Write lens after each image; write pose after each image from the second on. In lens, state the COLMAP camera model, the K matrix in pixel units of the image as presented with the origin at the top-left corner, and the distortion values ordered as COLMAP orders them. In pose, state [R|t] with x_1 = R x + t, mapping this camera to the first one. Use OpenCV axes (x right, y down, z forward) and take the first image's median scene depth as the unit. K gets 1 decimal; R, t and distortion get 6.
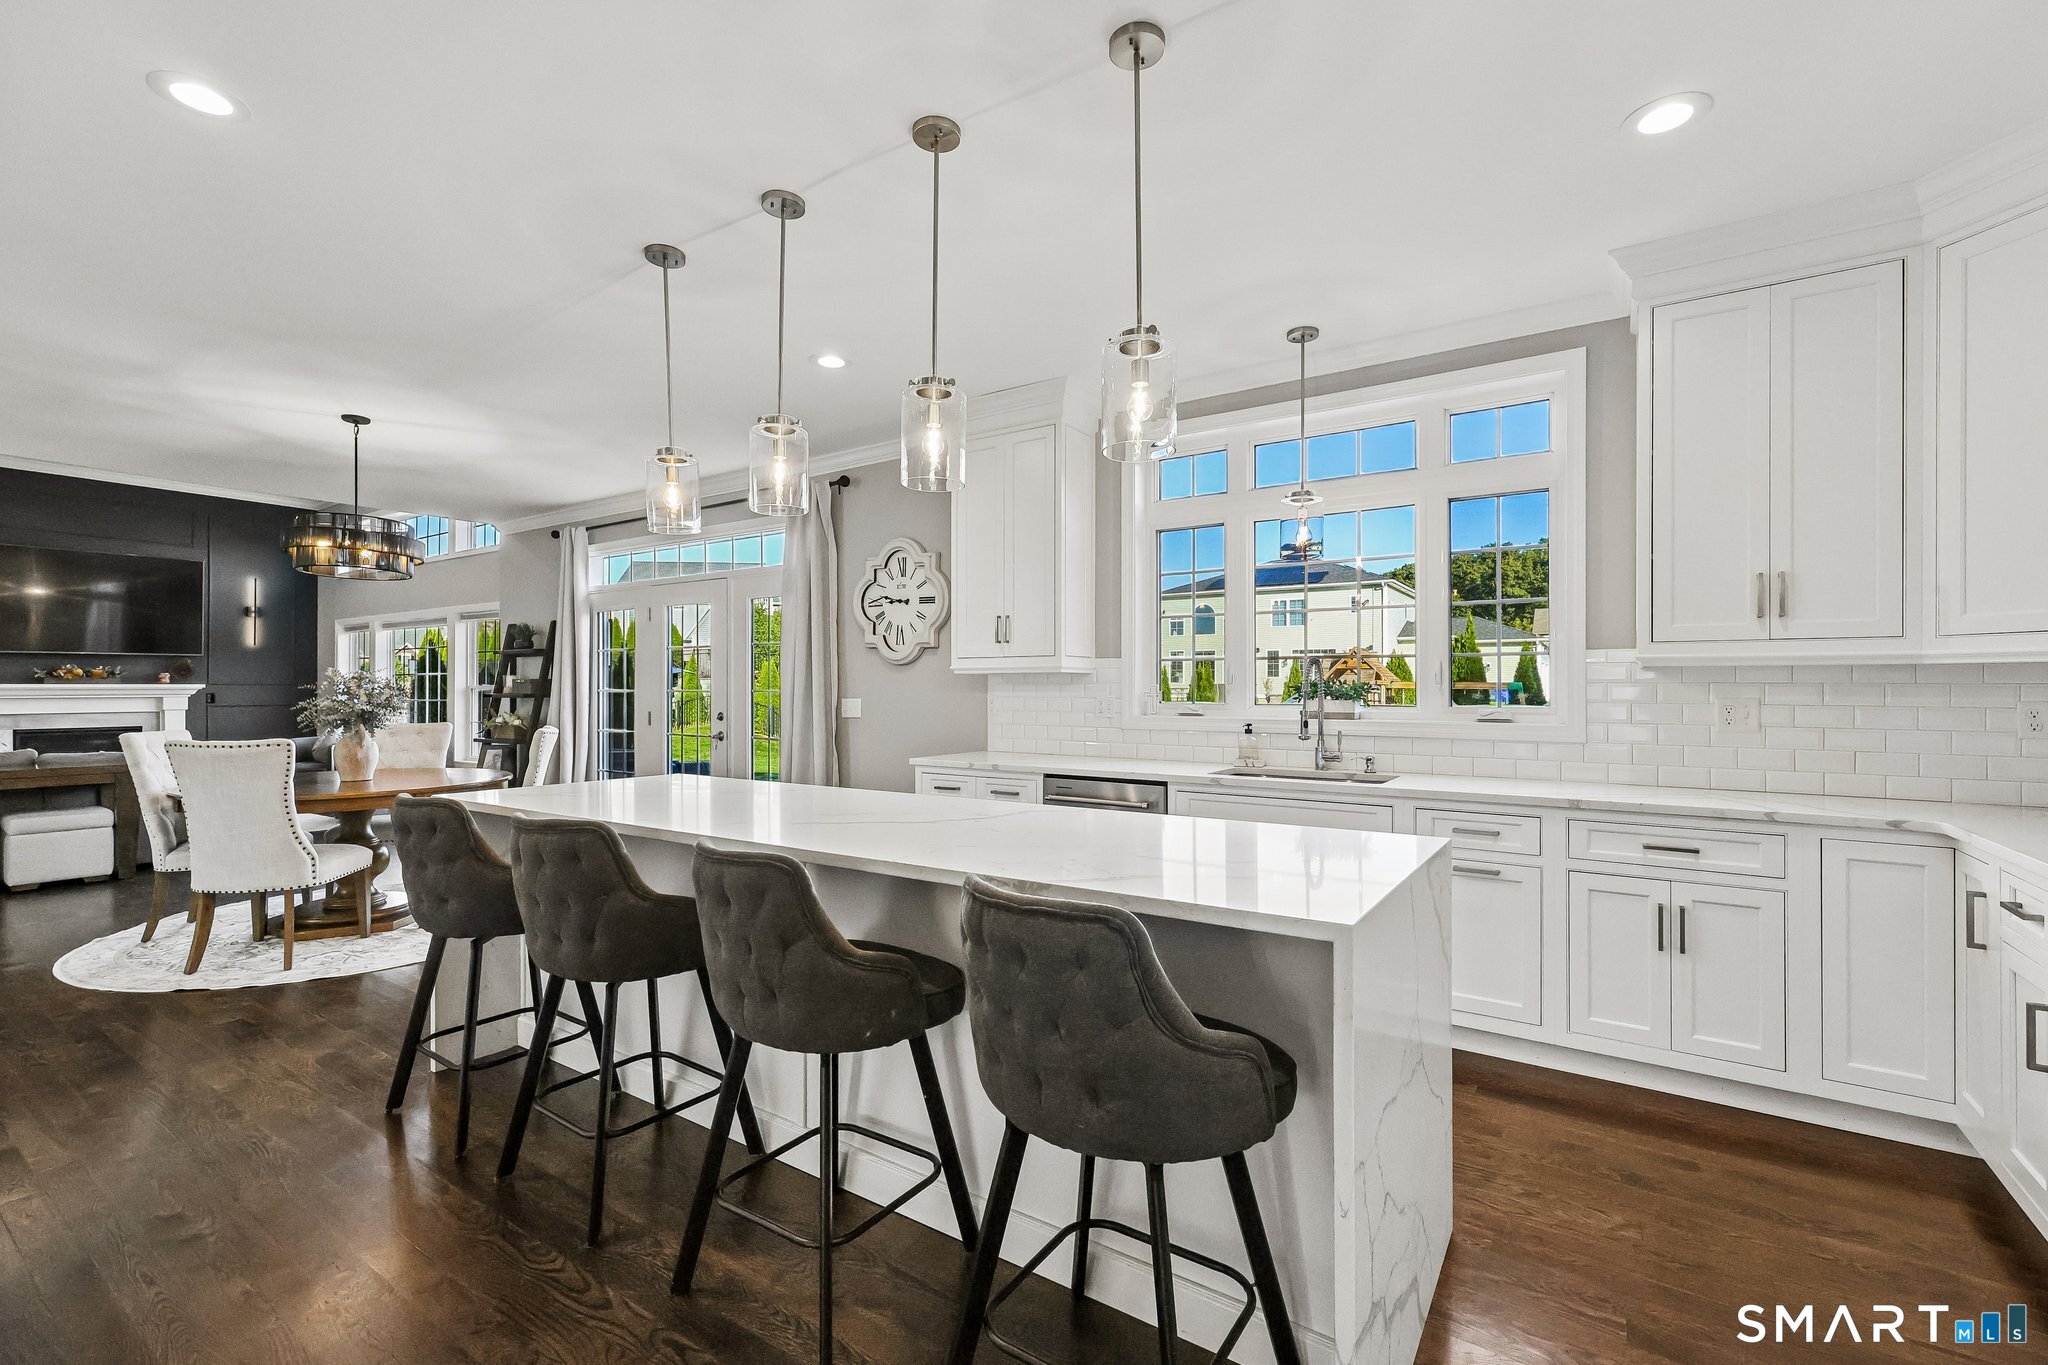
lens RADIAL K [[839.0, 0, 955.7], [0, 839.0, 685.8], [0, 0, 1]] dist [0.001039, 0.000256]
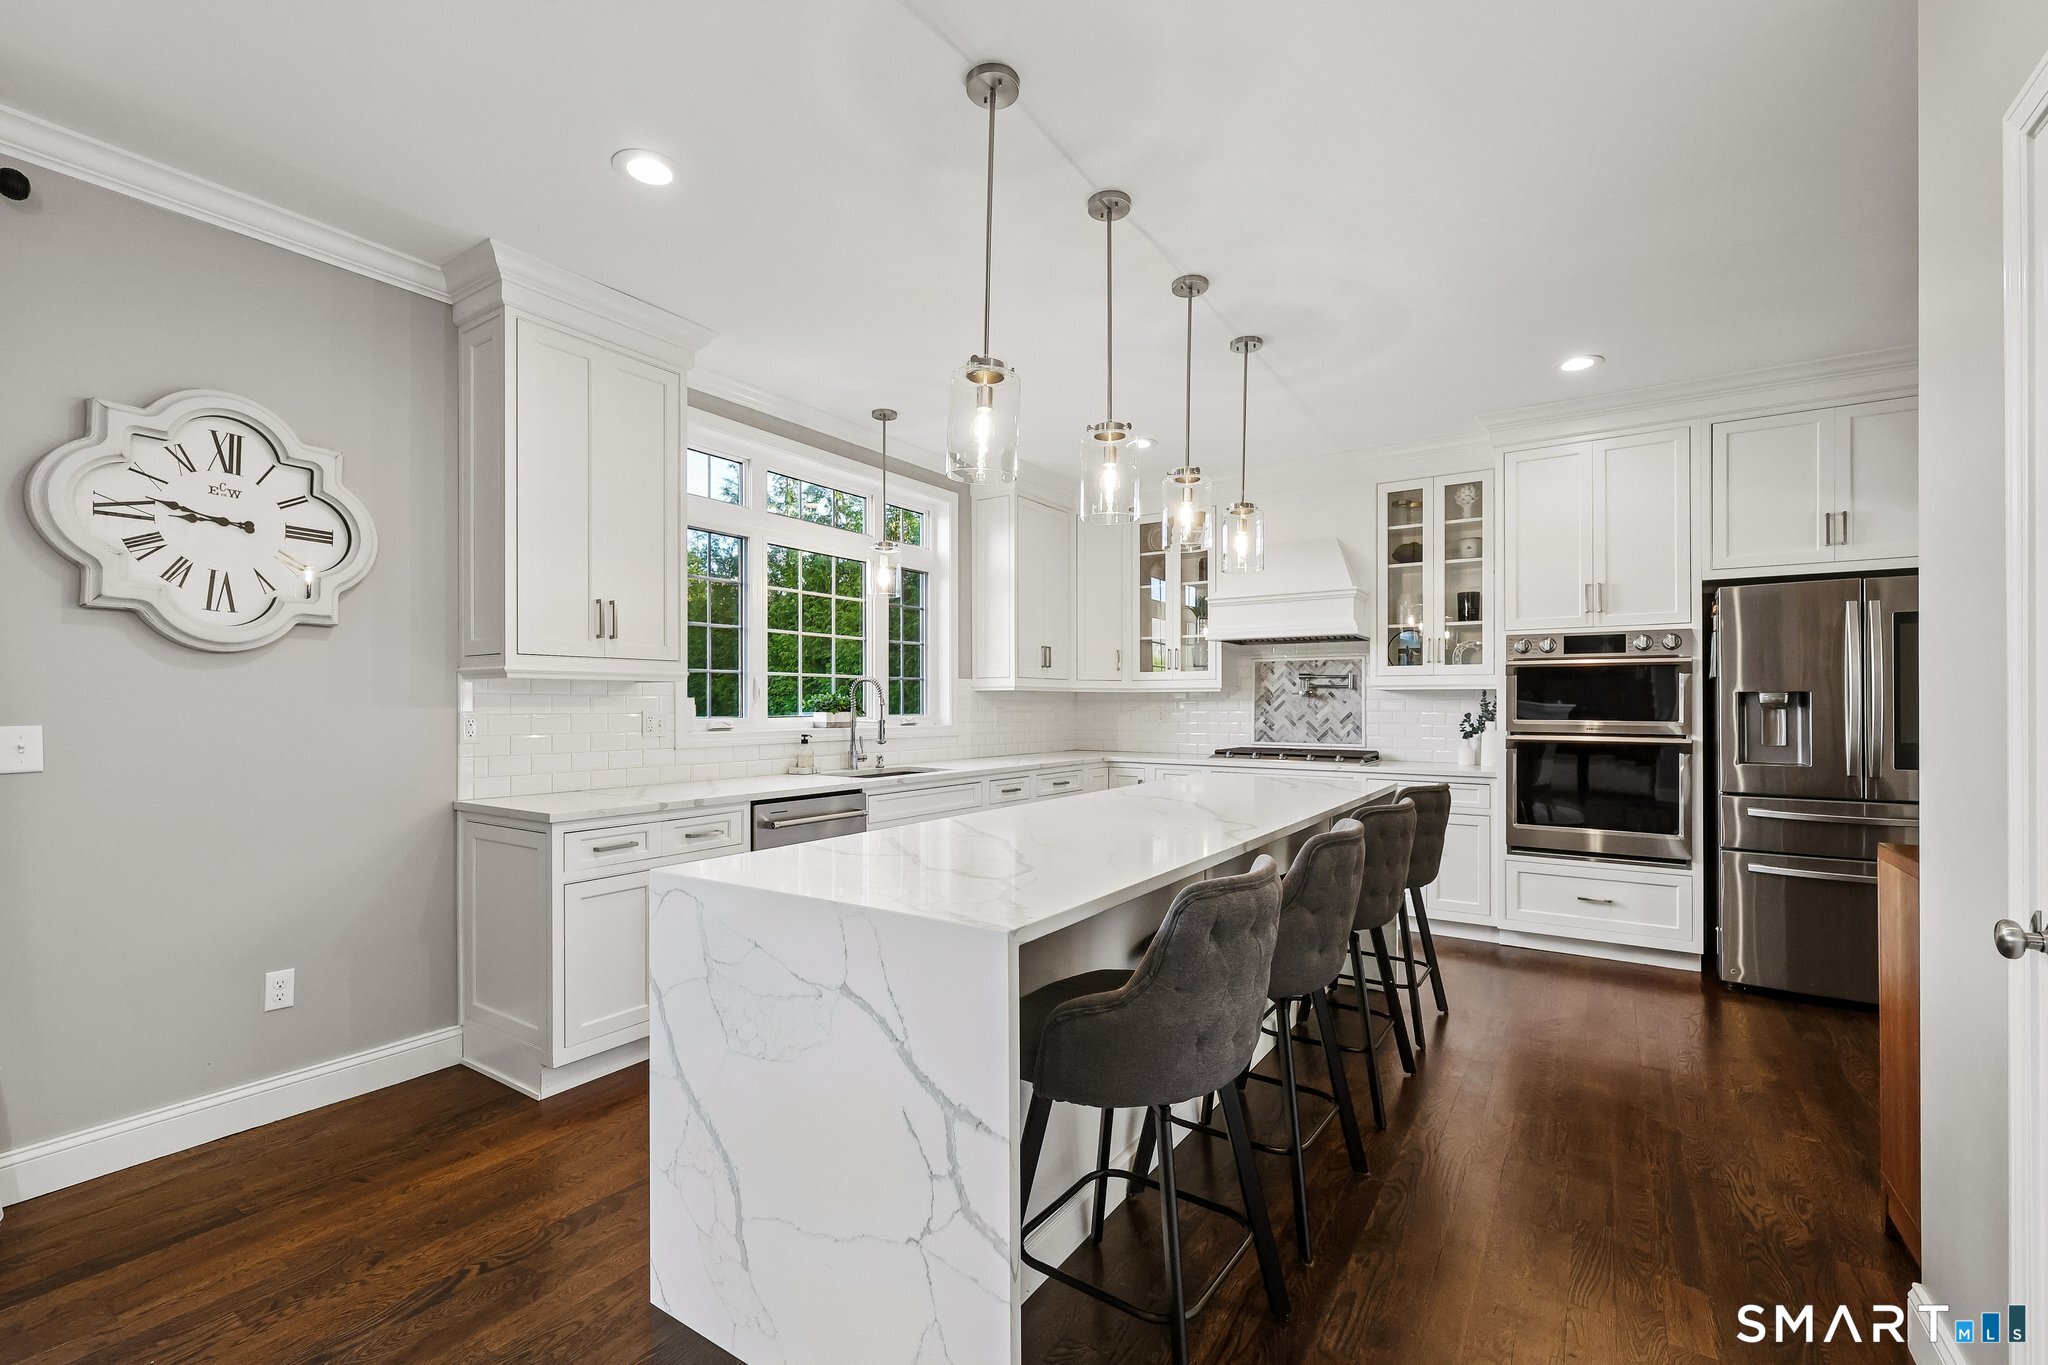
lens RADIAL K [[839.0, 0, 955.7], [0, 839.0, 685.8], [0, 0, 1]] dist [0.001039, 0.000256]
pose [[0.047384, 0.019780, 0.998681, -1.739249], [-0.004384, 0.999798, -0.019594, 0.006407], [-0.998867, -0.003450, 0.047461, 1.808091]]
